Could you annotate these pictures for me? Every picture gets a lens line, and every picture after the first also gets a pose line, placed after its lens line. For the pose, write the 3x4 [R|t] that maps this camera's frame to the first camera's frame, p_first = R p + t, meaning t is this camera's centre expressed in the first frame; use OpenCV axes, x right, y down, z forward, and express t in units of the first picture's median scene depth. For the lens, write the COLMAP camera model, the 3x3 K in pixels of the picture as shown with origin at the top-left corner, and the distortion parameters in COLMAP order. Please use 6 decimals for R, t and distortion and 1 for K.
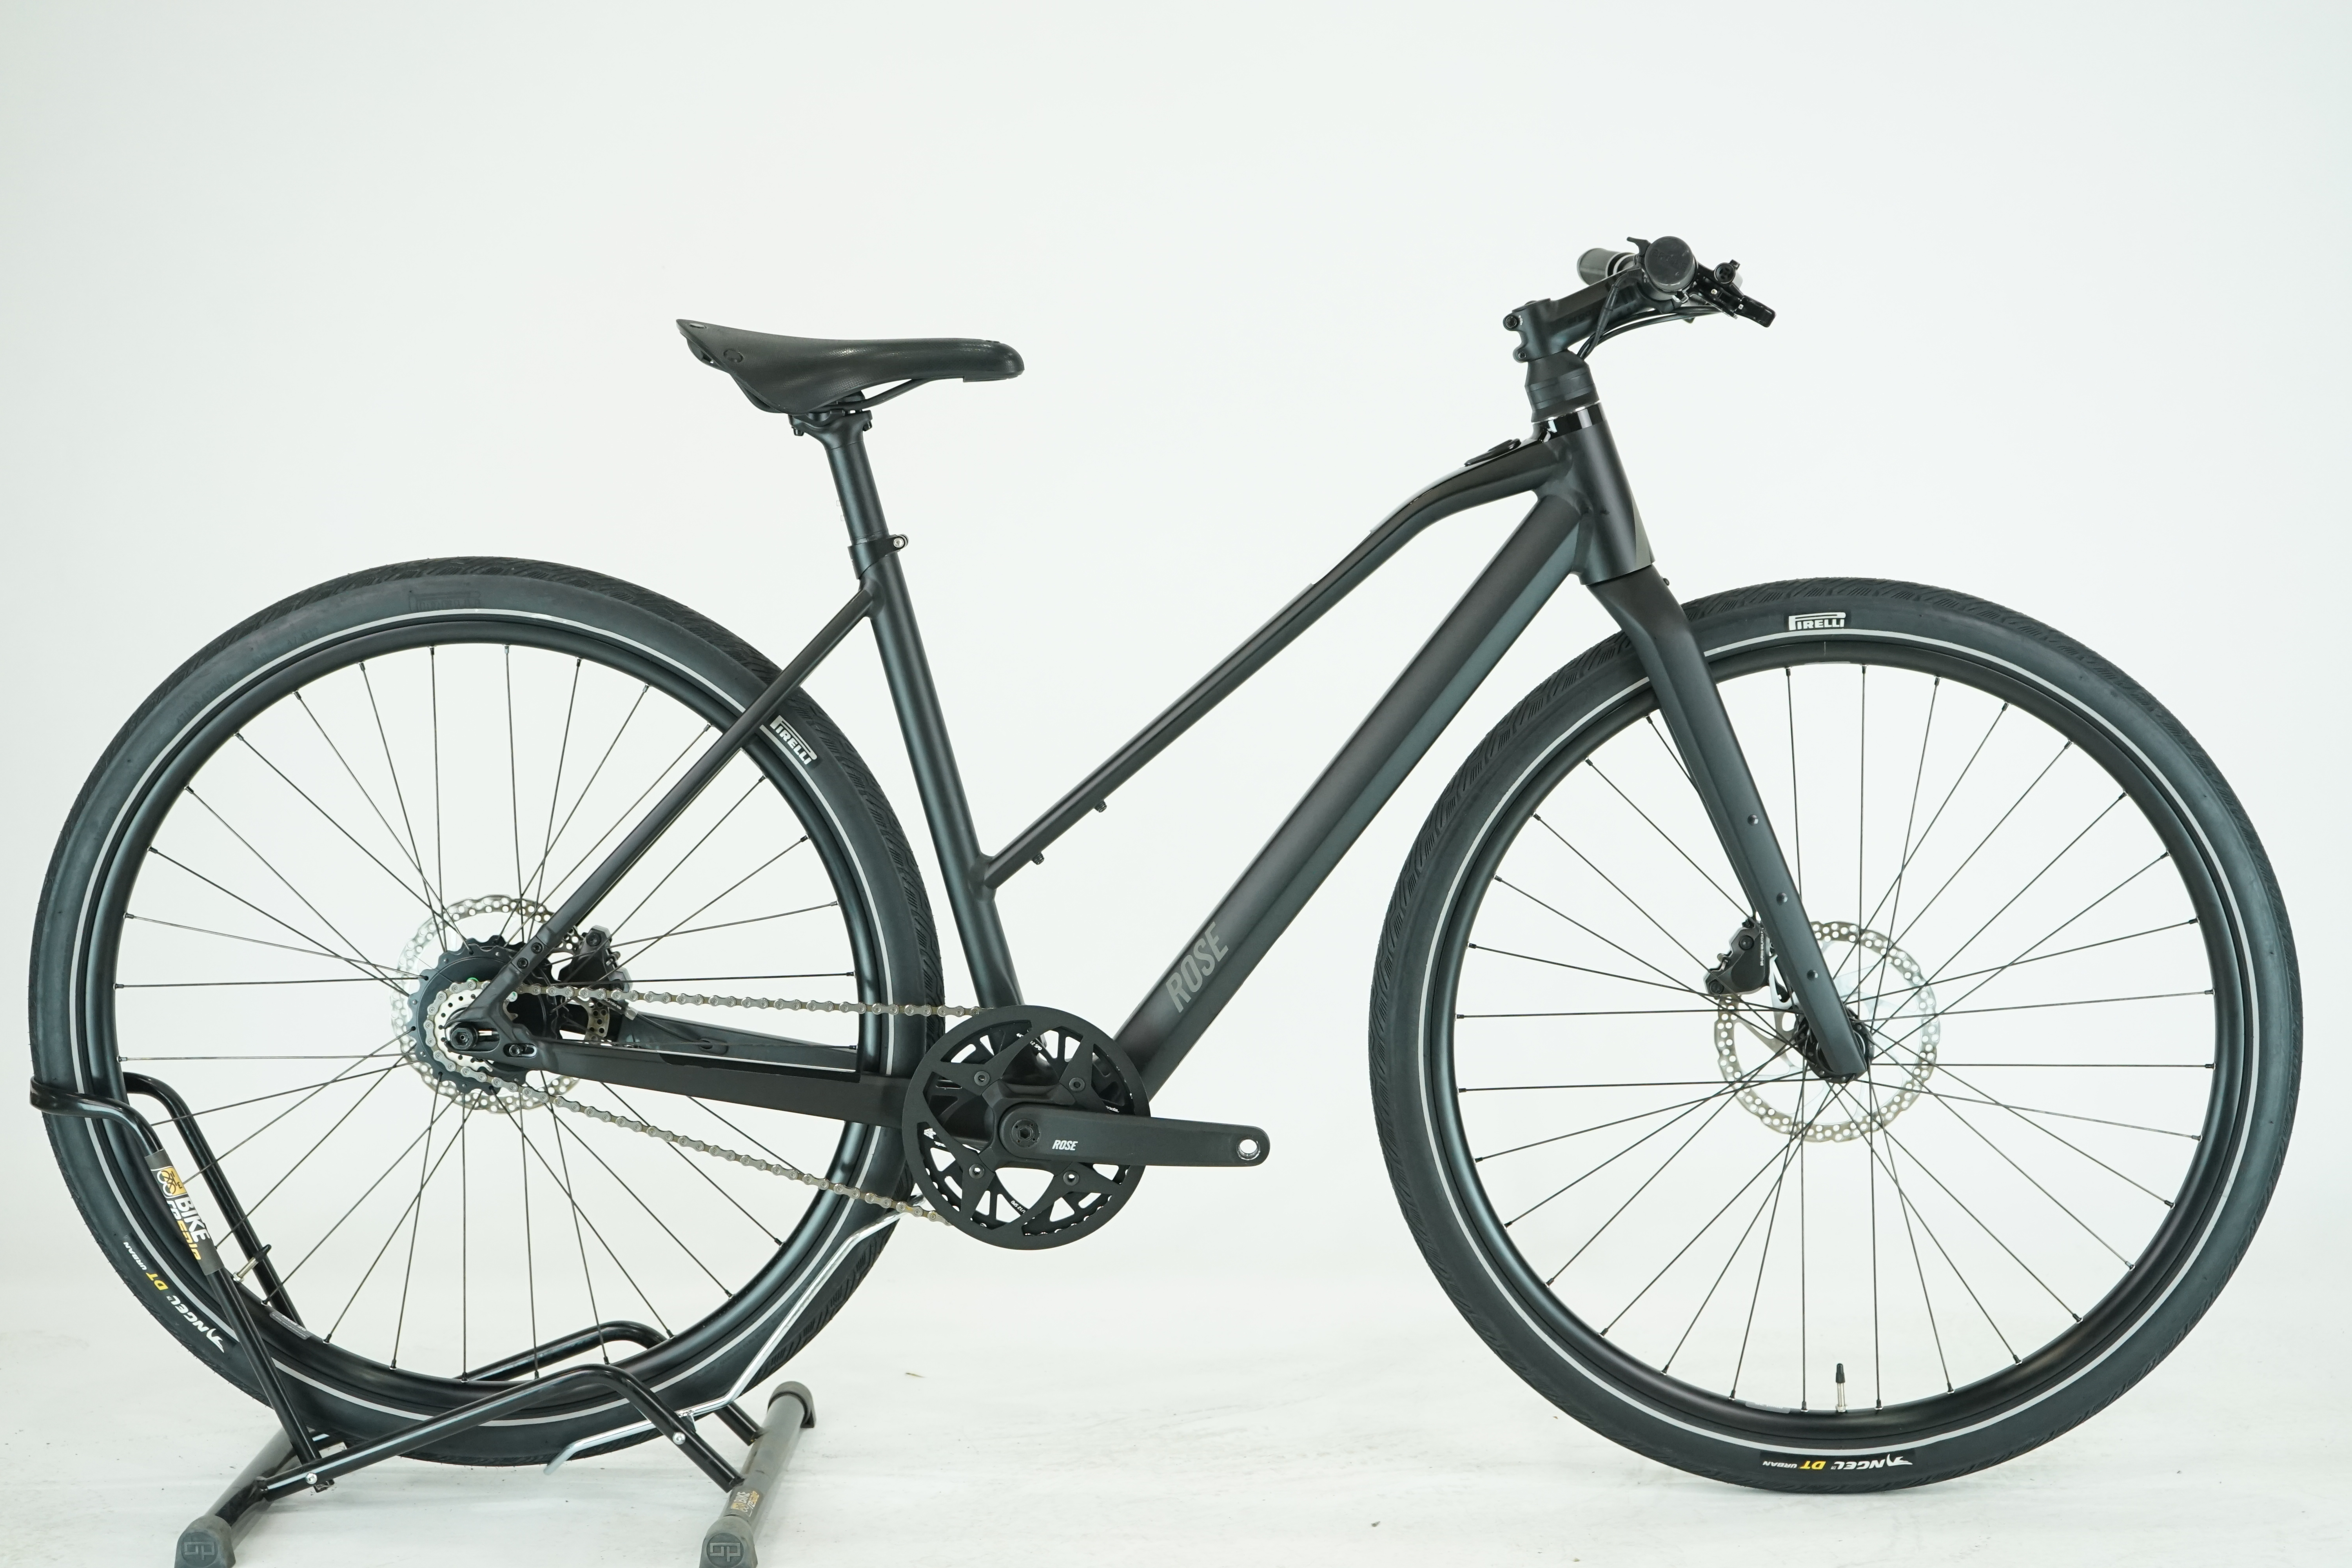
lens RADIAL K [[3999.3, 0, 1176.0], [0, 3999.3, 784.0], [0, 0, 1]] dist [-0.026289, 0.007383]
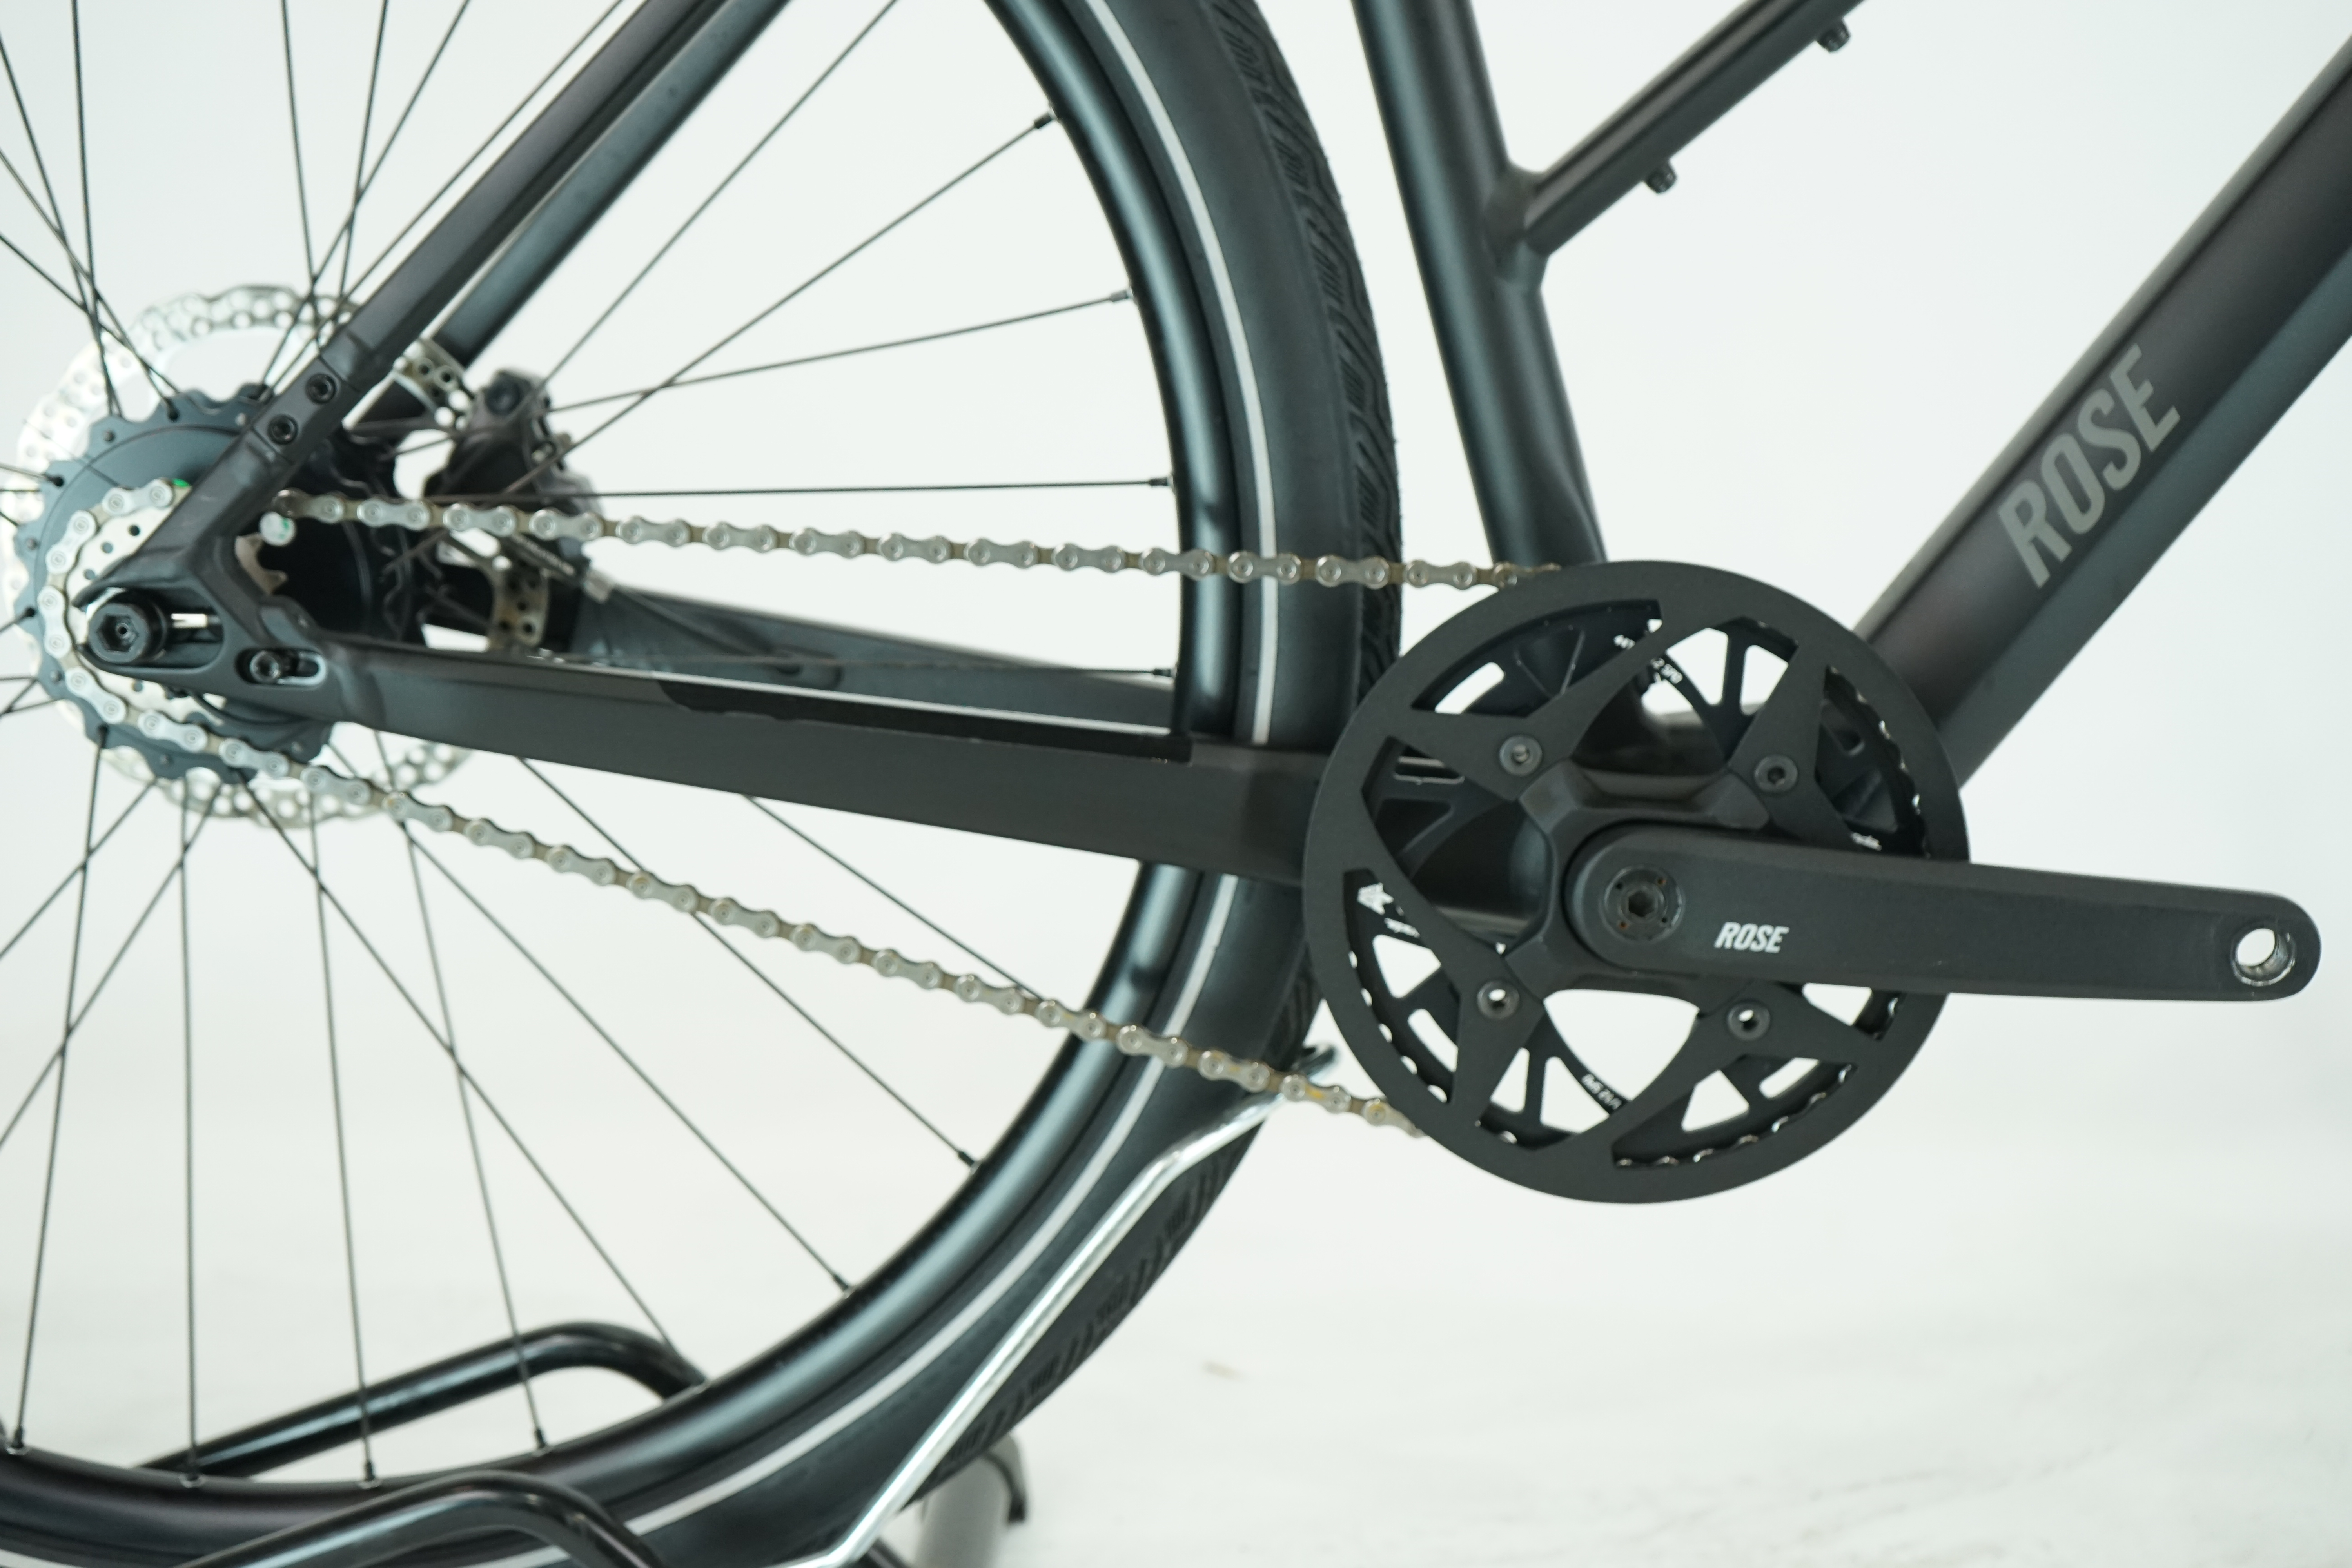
lens RADIAL K [[3330.3, 0, 1176.0], [0, 3330.3, 784.0], [0, 0, 1]] dist [0.021433, -0.007227]
pose [[0.999894, 0.010236, -0.010315, -0.076930], [-0.009392, 0.996851, 0.078745, 0.051700], [0.011088, -0.078640, 0.996841, 0.683750]]
